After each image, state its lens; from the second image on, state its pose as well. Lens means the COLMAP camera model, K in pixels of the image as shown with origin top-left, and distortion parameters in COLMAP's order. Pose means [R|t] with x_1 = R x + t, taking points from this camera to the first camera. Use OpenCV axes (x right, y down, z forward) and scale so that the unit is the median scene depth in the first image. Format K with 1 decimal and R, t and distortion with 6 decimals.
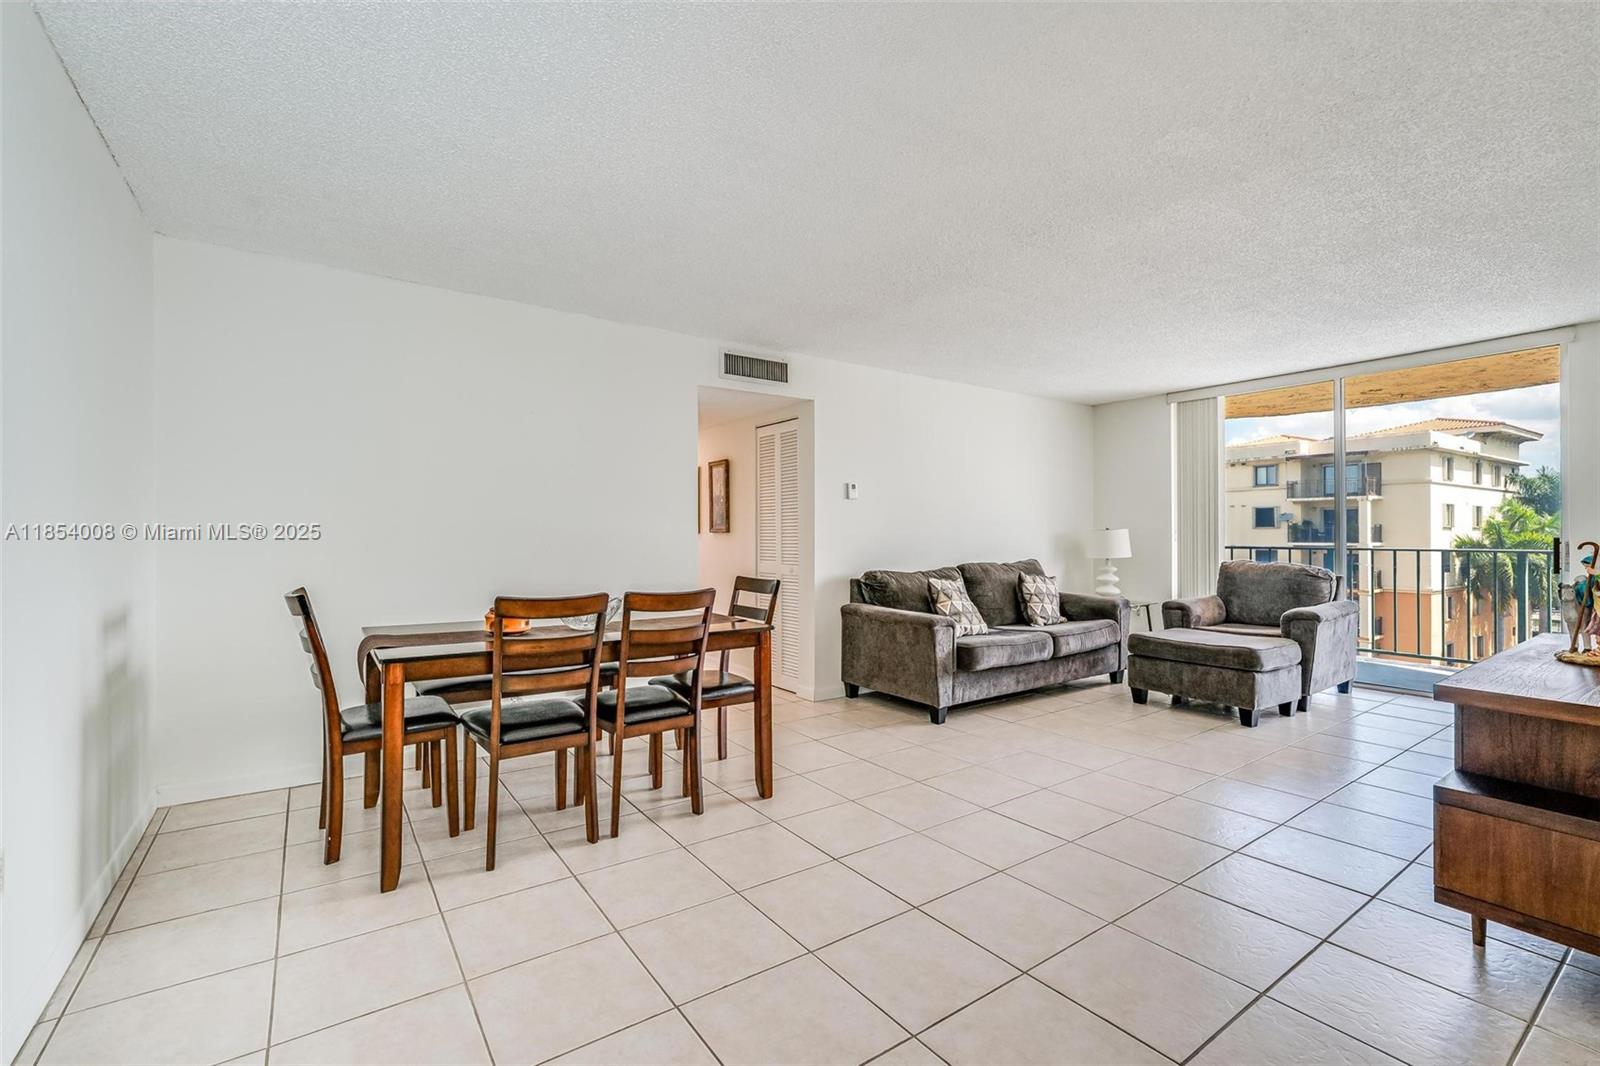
lens RADIAL K [[700.7, 0, 806.1], [0, 700.7, 531.4], [0, 0, 1]] dist [0.000749, -0.000297]
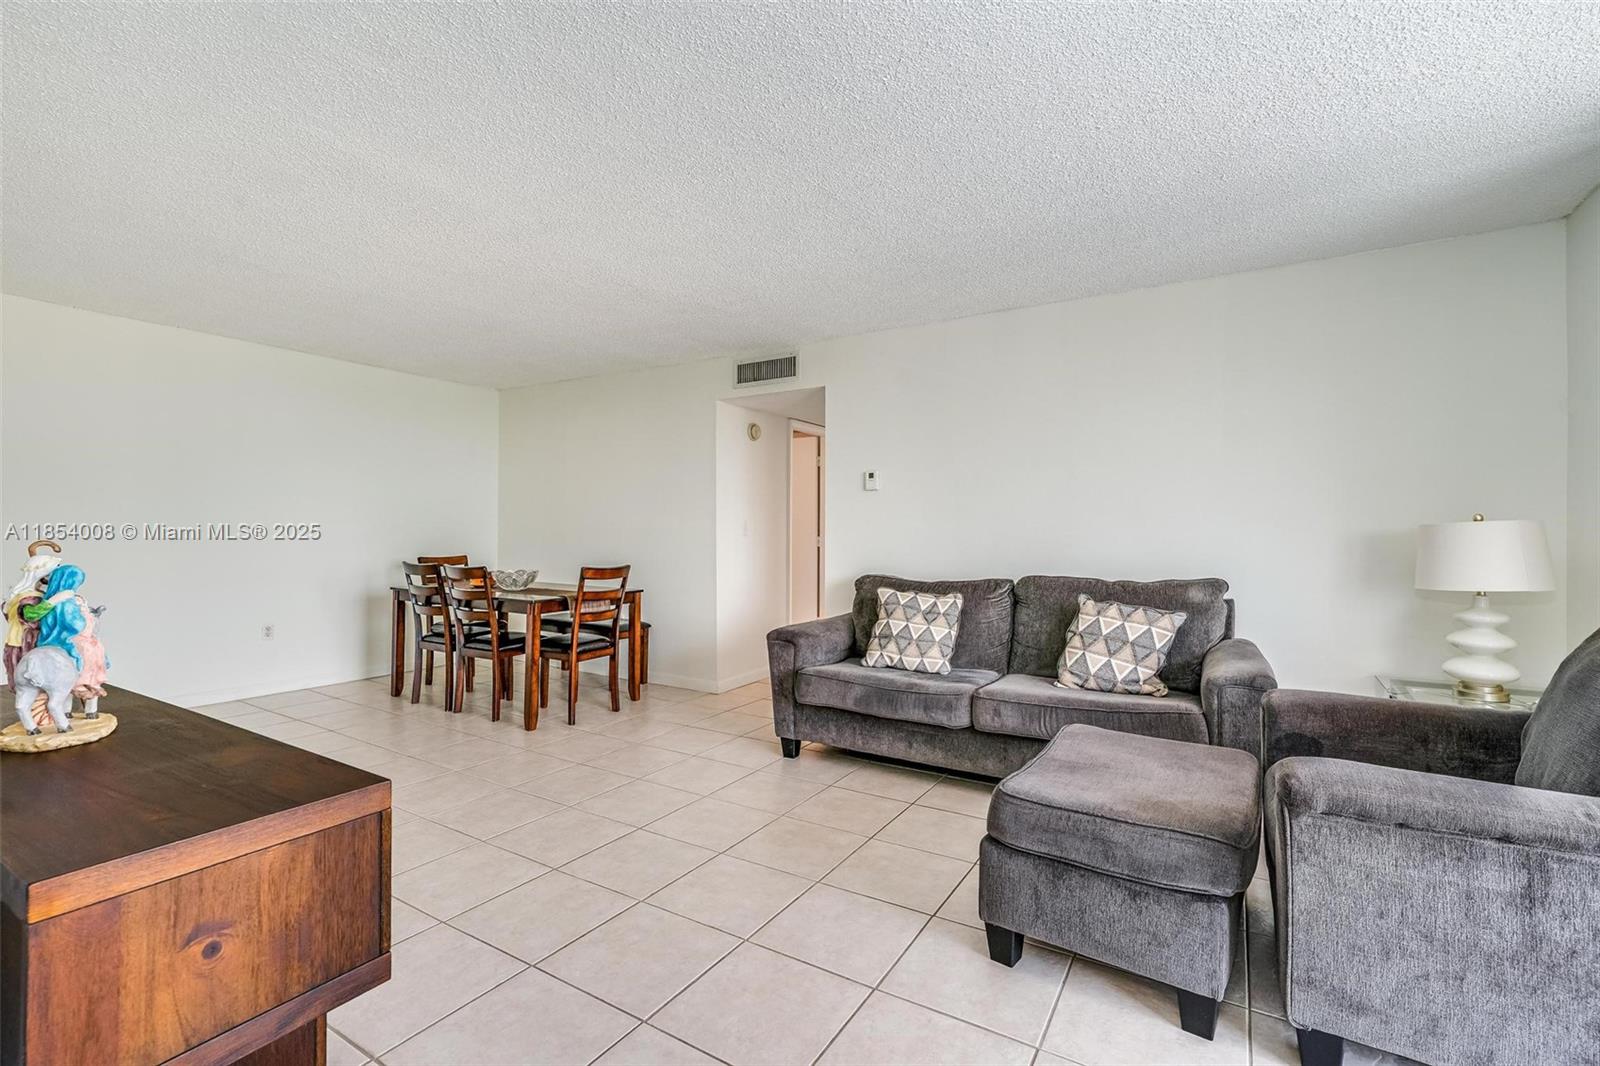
lens RADIAL K [[710.8, 0, 801.6], [0, 710.8, 521.9], [0, 0, 1]] dist [-0.013561, -0.000121]
pose [[0.396831, -0.005616, -0.917875, 0.883322], [-0.001479, 0.999976, -0.006758, -0.000955], [0.917891, 0.004040, 0.396813, 0.610304]]
